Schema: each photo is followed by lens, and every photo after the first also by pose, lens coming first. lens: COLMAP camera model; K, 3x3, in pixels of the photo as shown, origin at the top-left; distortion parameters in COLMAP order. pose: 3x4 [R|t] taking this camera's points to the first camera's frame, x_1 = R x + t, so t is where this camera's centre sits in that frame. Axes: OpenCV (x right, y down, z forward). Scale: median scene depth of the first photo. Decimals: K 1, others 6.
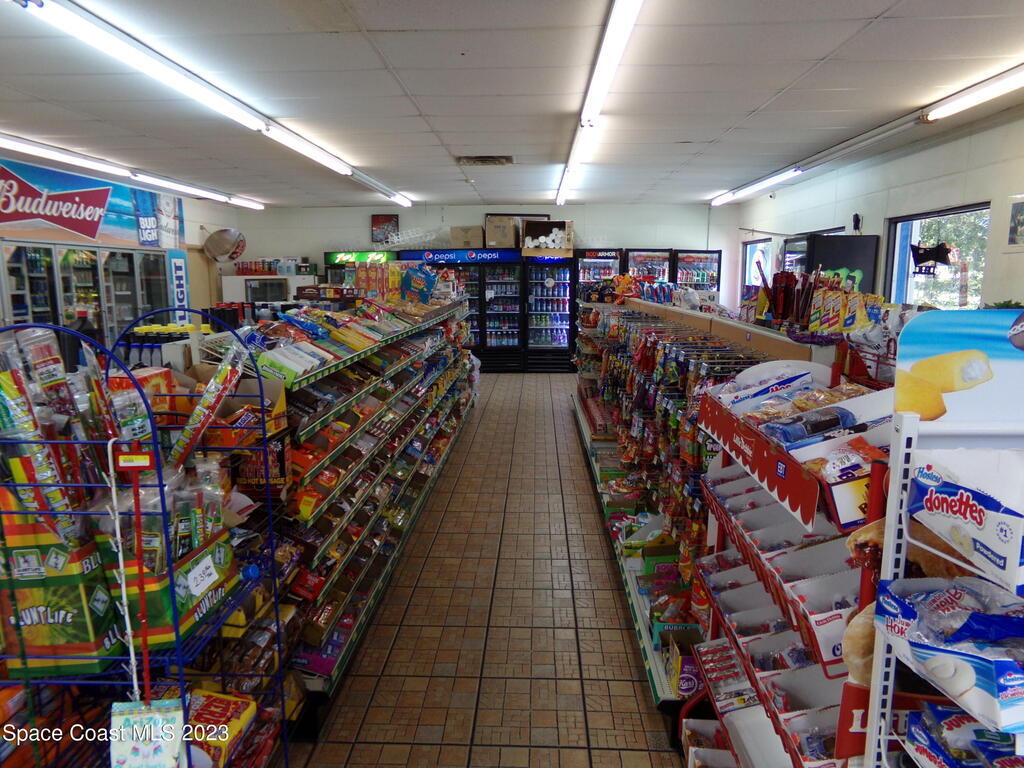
lens RADIAL K [[718.0, 0, 510.4], [0, 718.0, 378.7], [0, 0, 1]] dist [-0.014038, 0.055221]
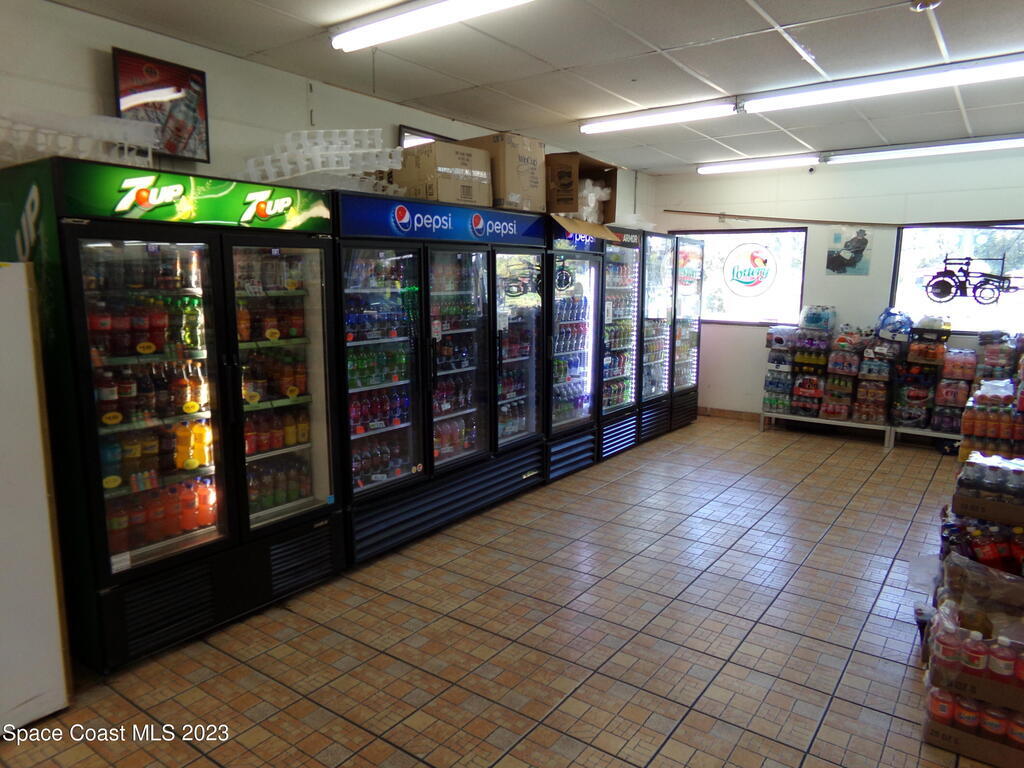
lens RADIAL K [[718.0, 0, 512.6], [0, 718.0, 391.1], [0, 0, 1]] dist [-0.014038, 0.055221]
pose [[0.569263, -0.117470, 0.813720, -0.373630], [0.099592, 0.992304, 0.073578, -0.109111], [-0.816101, 0.039155, 0.576581, 0.769548]]
